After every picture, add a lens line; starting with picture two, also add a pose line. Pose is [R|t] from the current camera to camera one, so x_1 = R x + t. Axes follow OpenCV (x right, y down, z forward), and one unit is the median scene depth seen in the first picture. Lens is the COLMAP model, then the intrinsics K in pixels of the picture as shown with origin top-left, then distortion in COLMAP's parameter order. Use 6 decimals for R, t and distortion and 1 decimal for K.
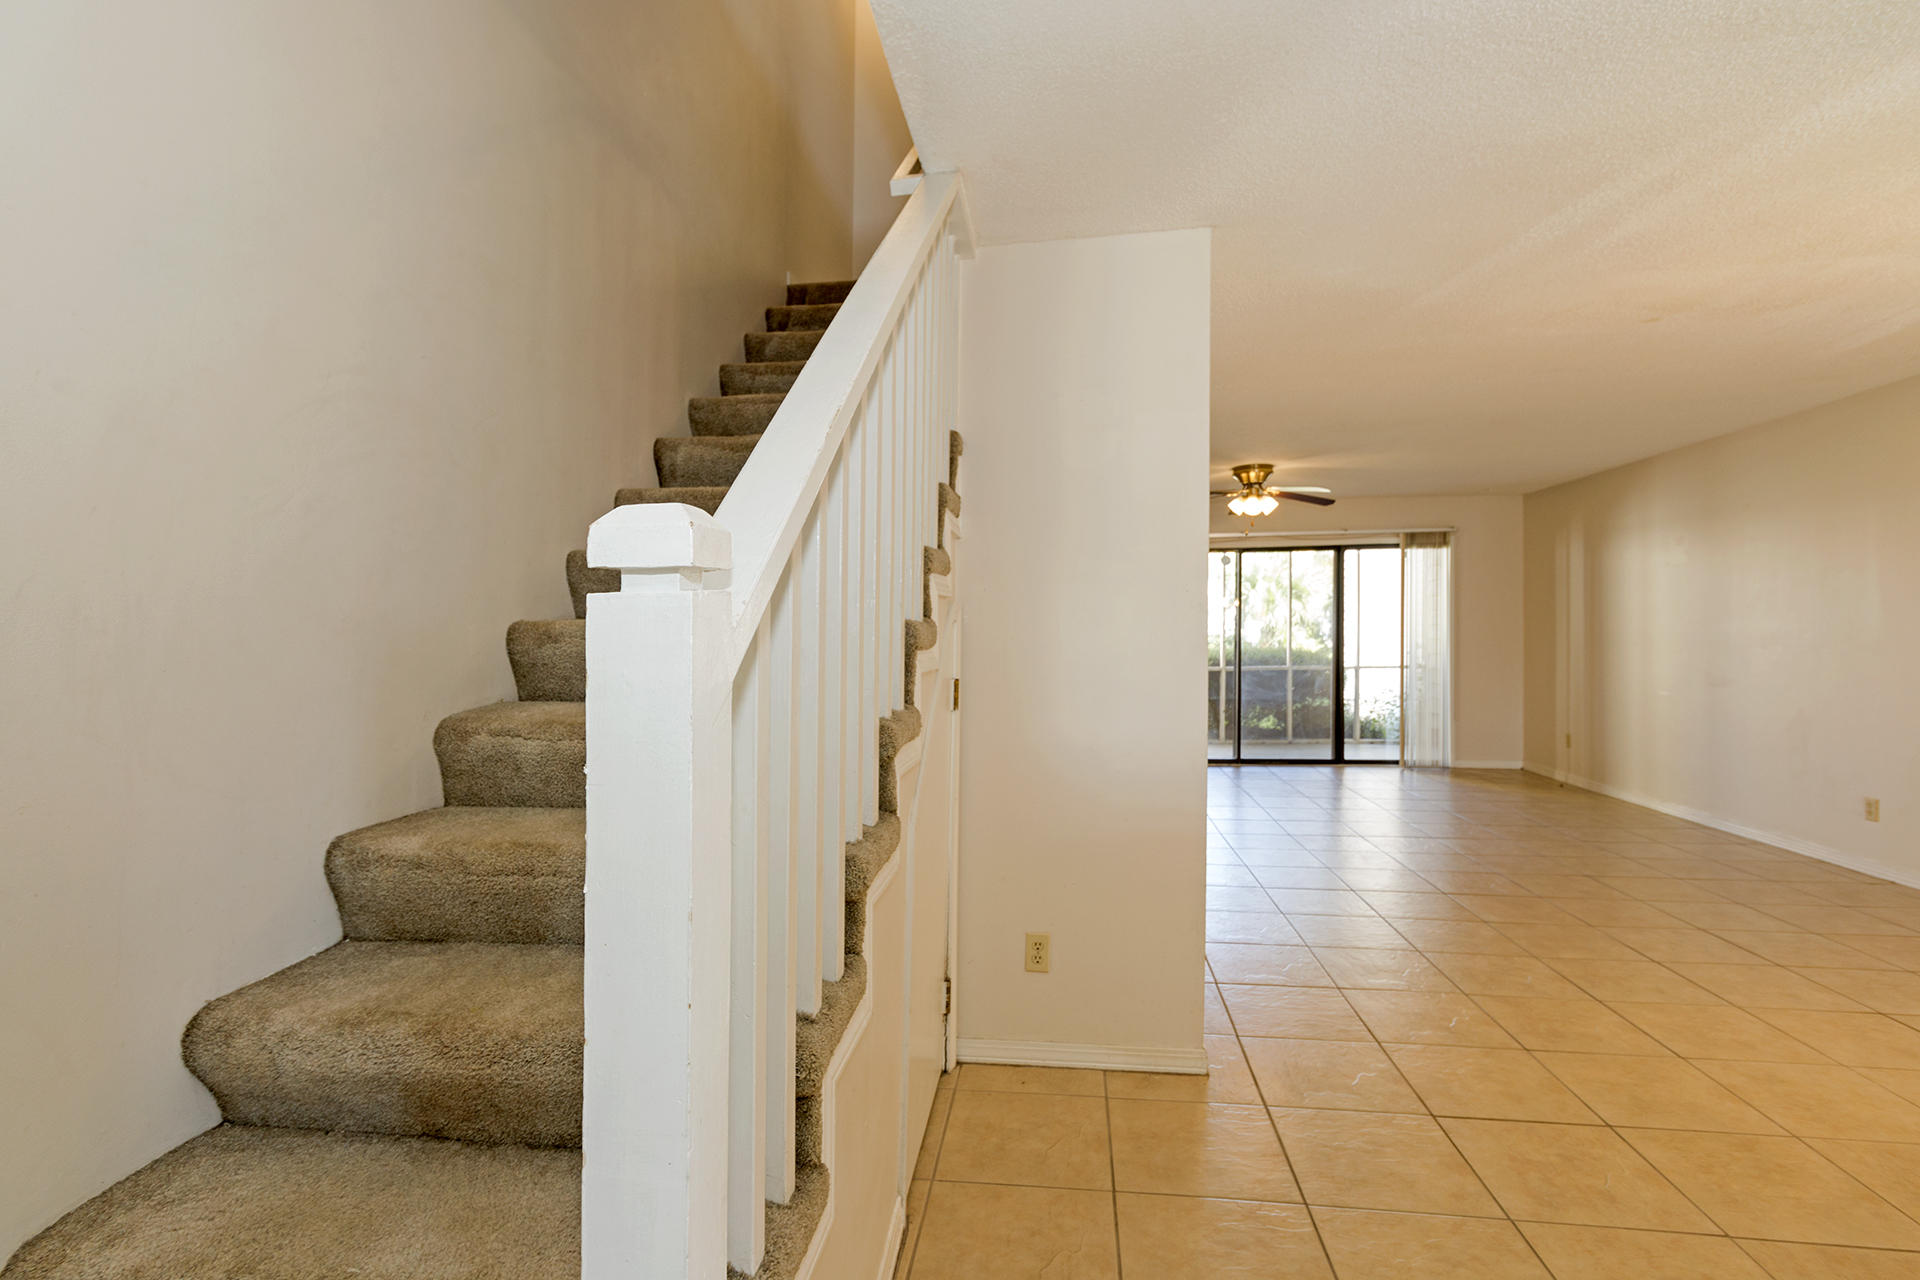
lens RADIAL K [[899.5, 0, 940.9], [0, 899.5, 625.0], [0, 0, 1]] dist [0.001403, 0.000085]
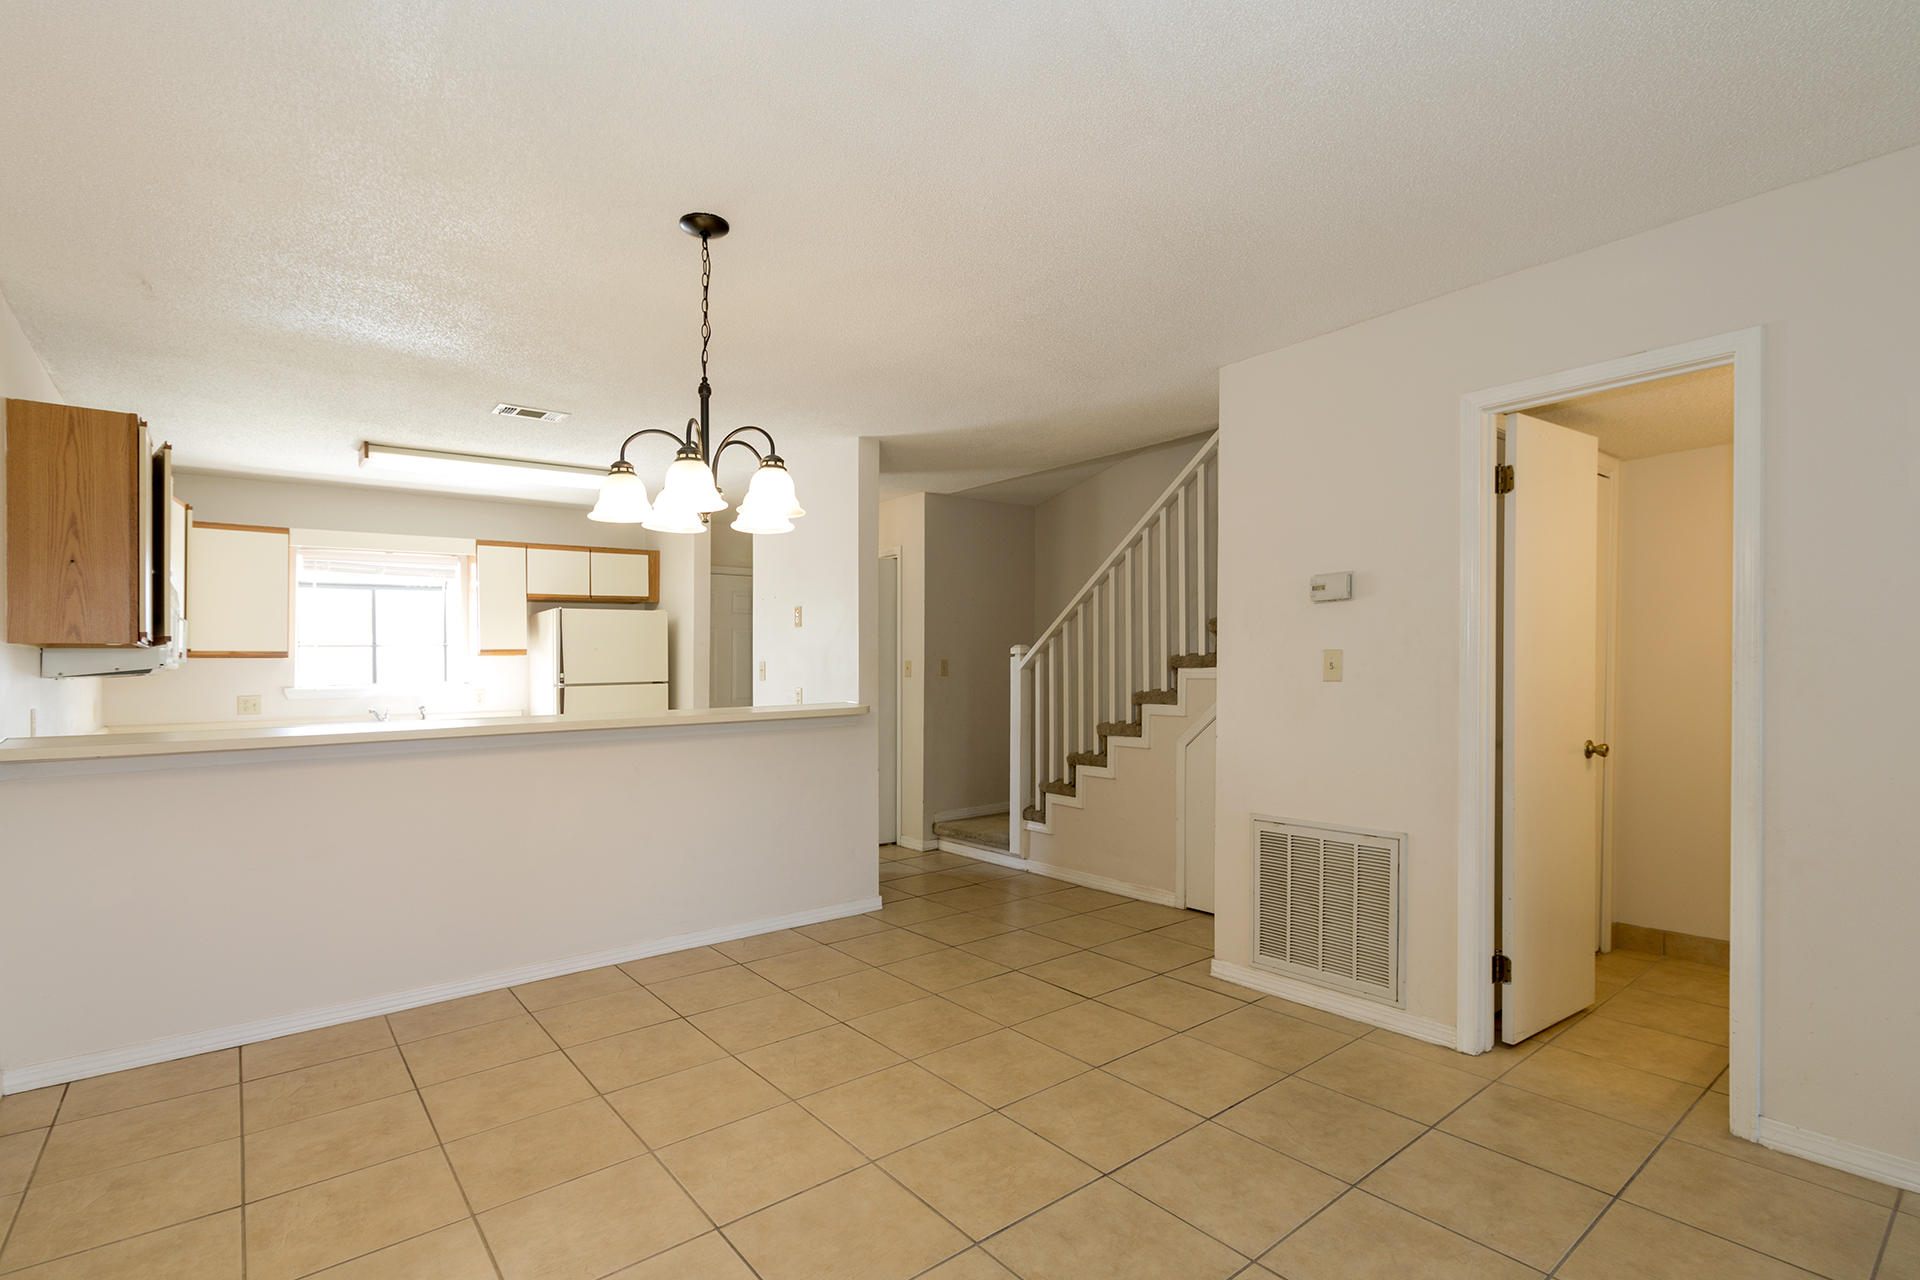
lens RADIAL K [[900.9, 0, 957.8], [0, 900.9, 659.6], [0, 0, 1]] dist [0.004275, 0.000269]
pose [[-0.683000, 0.015653, -0.730251, 0.553935], [0.026908, 0.999631, -0.003739, -0.001747], [0.729922, -0.022204, -0.683169, 0.586873]]
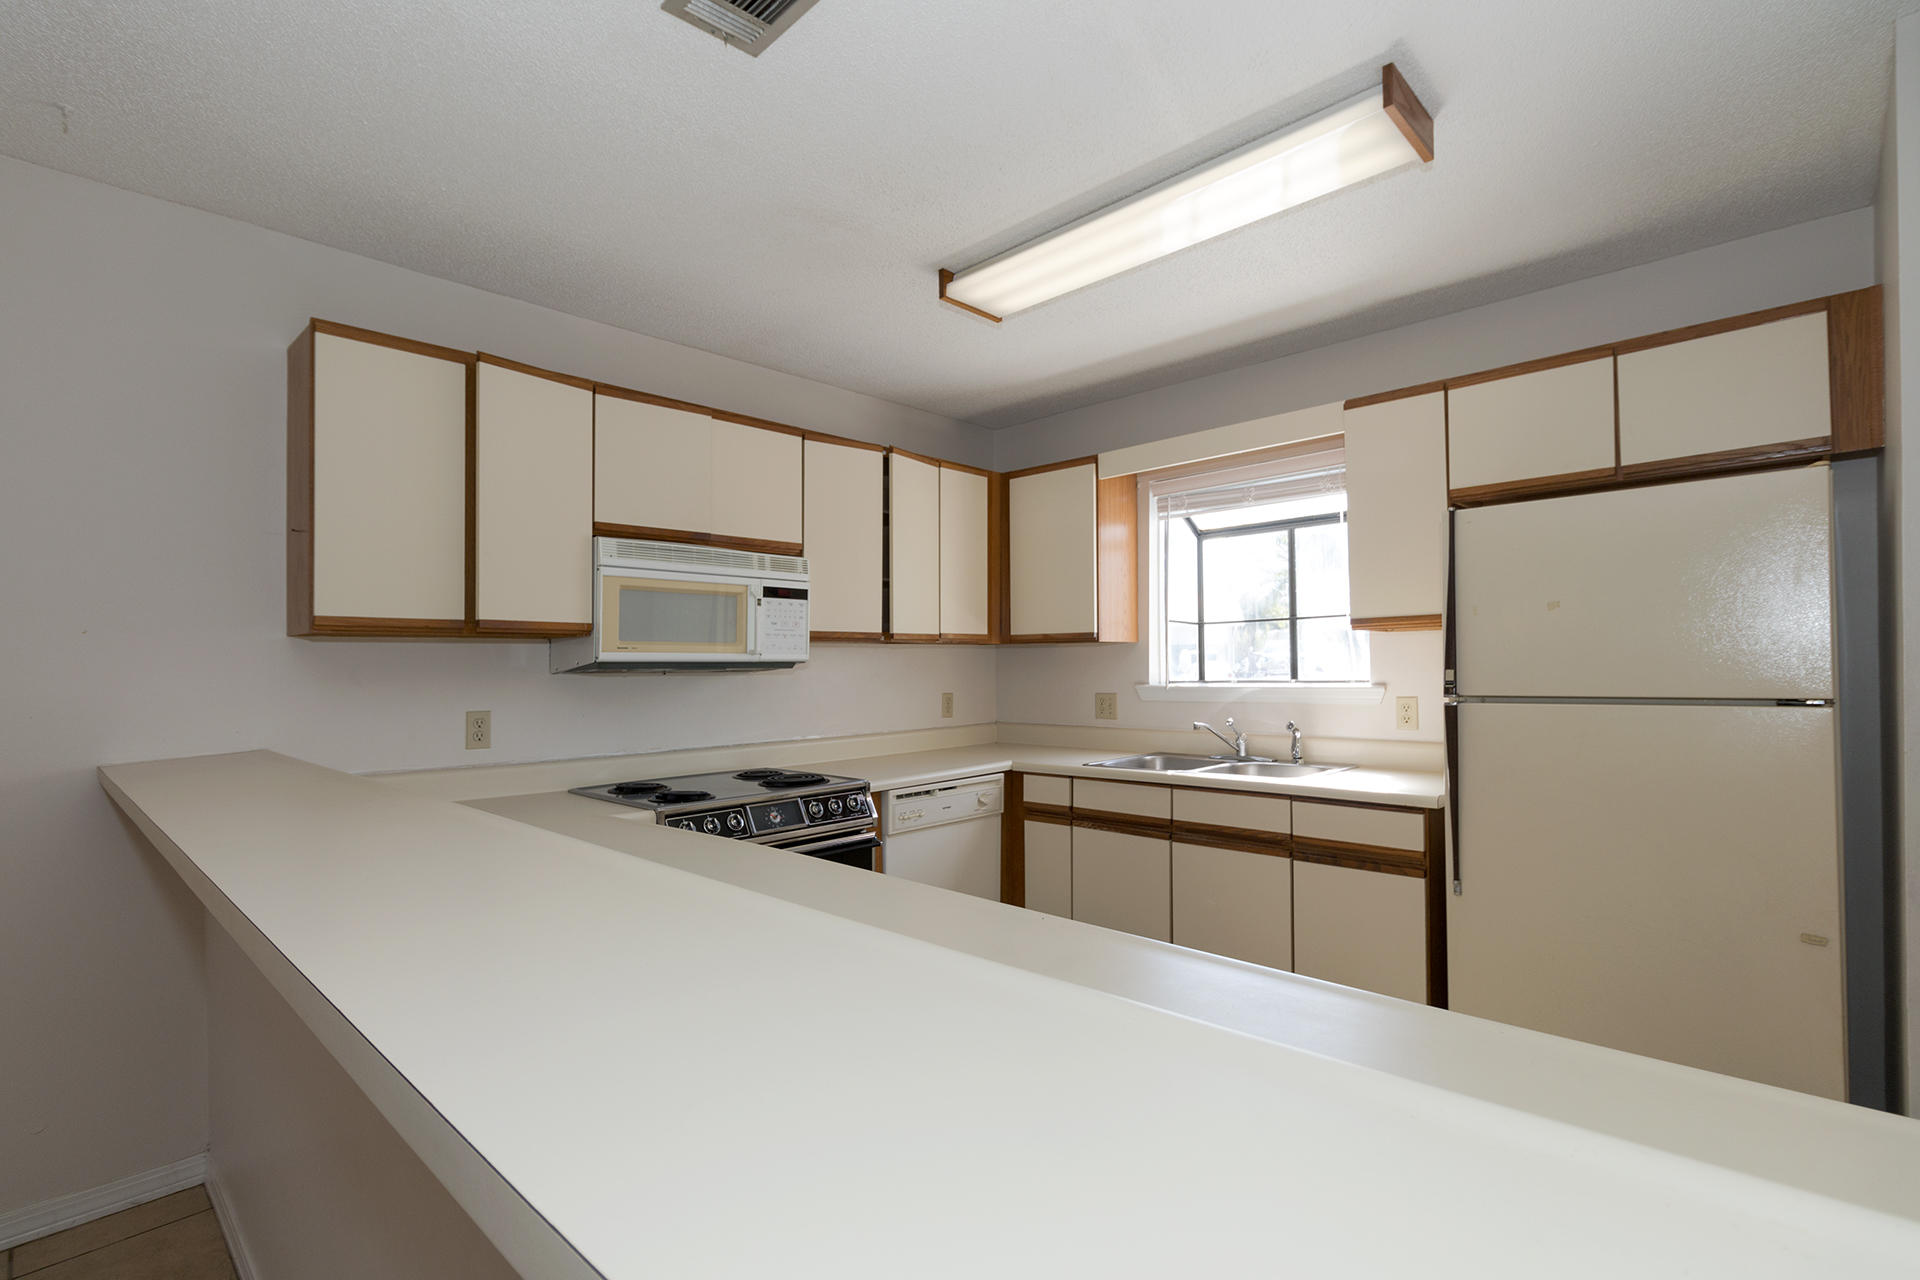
lens RADIAL K [[883.6, 0, 961.8], [0, 883.6, 645.4], [0, 0, 1]] dist [-0.003228, -0.000431]
pose [[-0.810355, 0.031593, 0.585086, 0.169755], [0.013289, 0.999279, -0.035554, -0.001532], [-0.585788, -0.021037, -0.810191, 0.145741]]
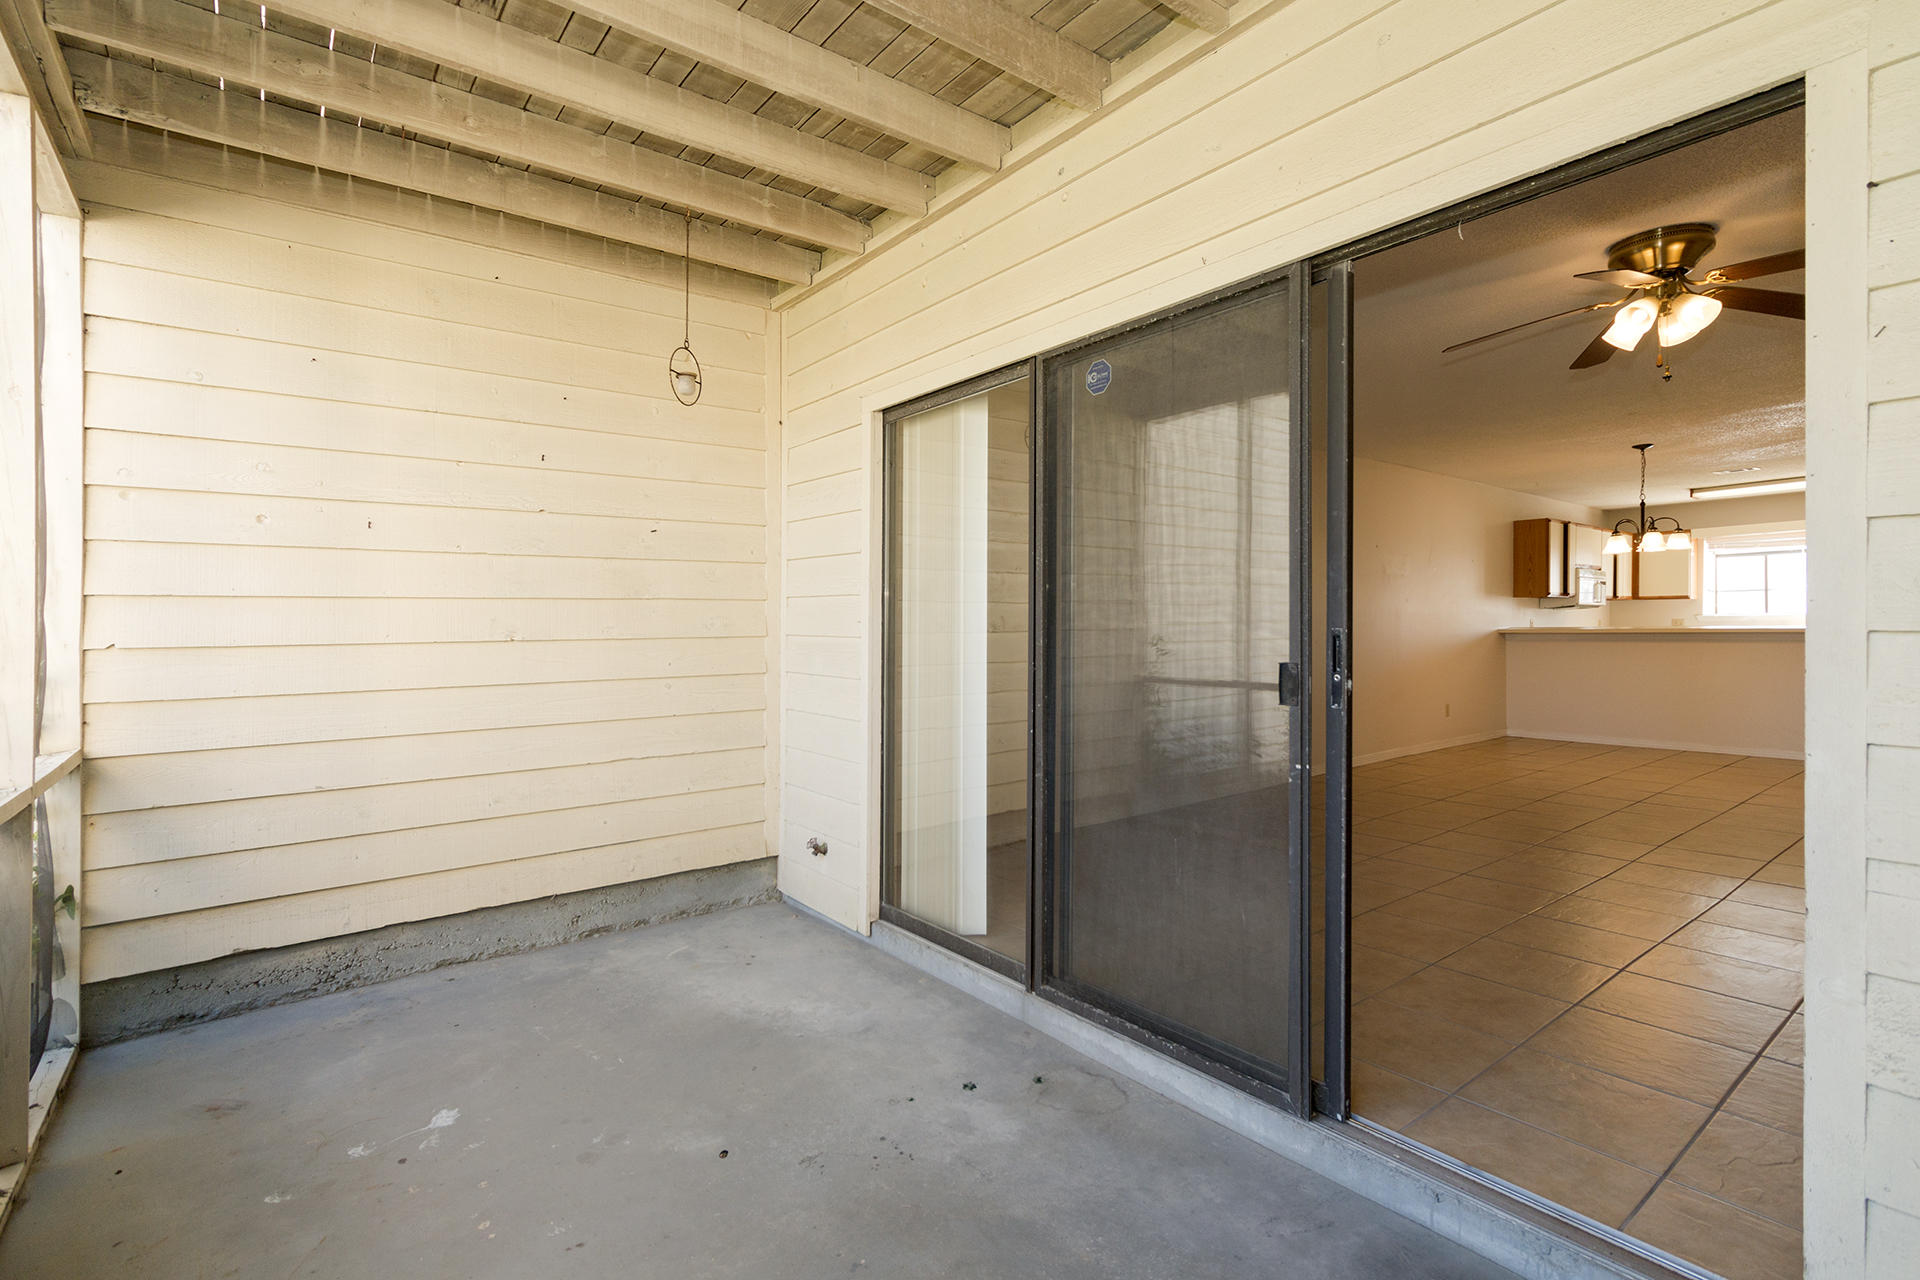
lens RADIAL K [[899.5, 0, 940.9], [0, 899.5, 625.0], [0, 0, 1]] dist [0.001403, 0.000085]
pose [[-0.712488, 0.014306, 0.701539, 0.248116], [0.010578, 0.999898, -0.009647, 0.019996], [-0.701605, 0.000547, -0.712566, 1.439263]]
